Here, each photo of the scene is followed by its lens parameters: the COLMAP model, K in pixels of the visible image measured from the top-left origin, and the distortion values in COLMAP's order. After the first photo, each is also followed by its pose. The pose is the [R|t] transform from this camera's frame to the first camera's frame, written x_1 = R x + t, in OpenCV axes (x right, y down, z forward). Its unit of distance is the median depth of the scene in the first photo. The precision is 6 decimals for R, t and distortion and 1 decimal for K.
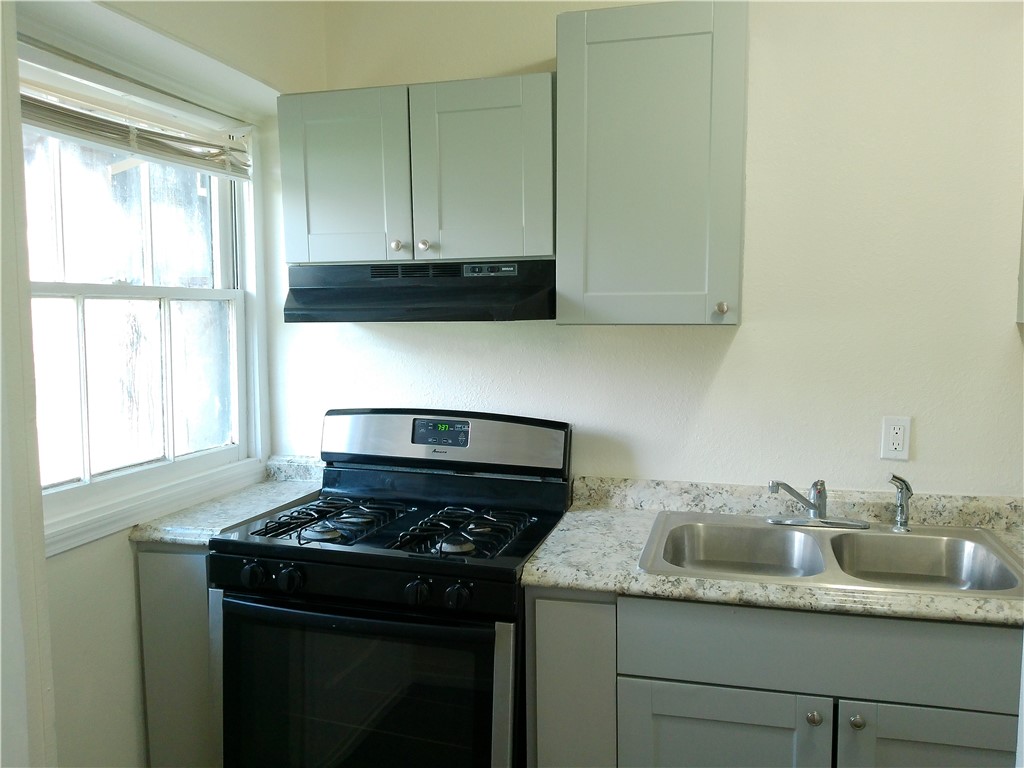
lens RADIAL K [[835.5, 0, 513.6], [0, 835.5, 382.0], [0, 0, 1]] dist [0.043372, -0.075449]
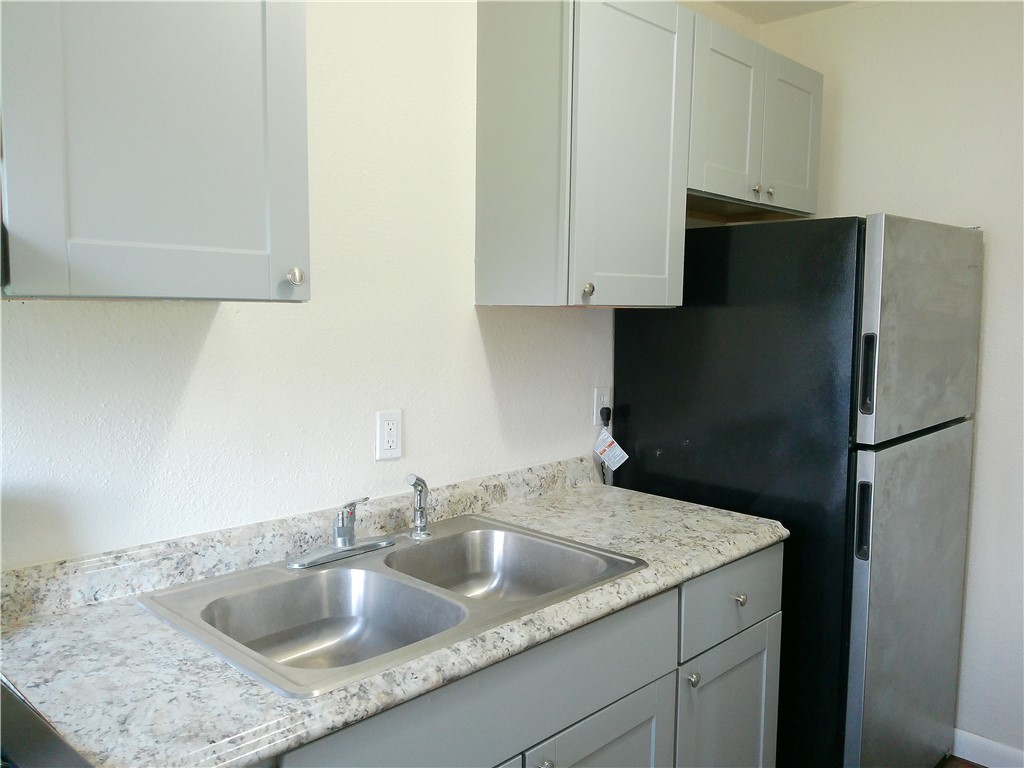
lens RADIAL K [[835.5, 0, 515.2], [0, 835.5, 379.7], [0, 0, 1]] dist [0.043372, -0.075449]
pose [[0.475976, -0.067758, 0.876844, -0.246701], [0.066139, 0.996962, 0.041137, -0.017966], [-0.876968, 0.038413, 0.479011, 0.462446]]
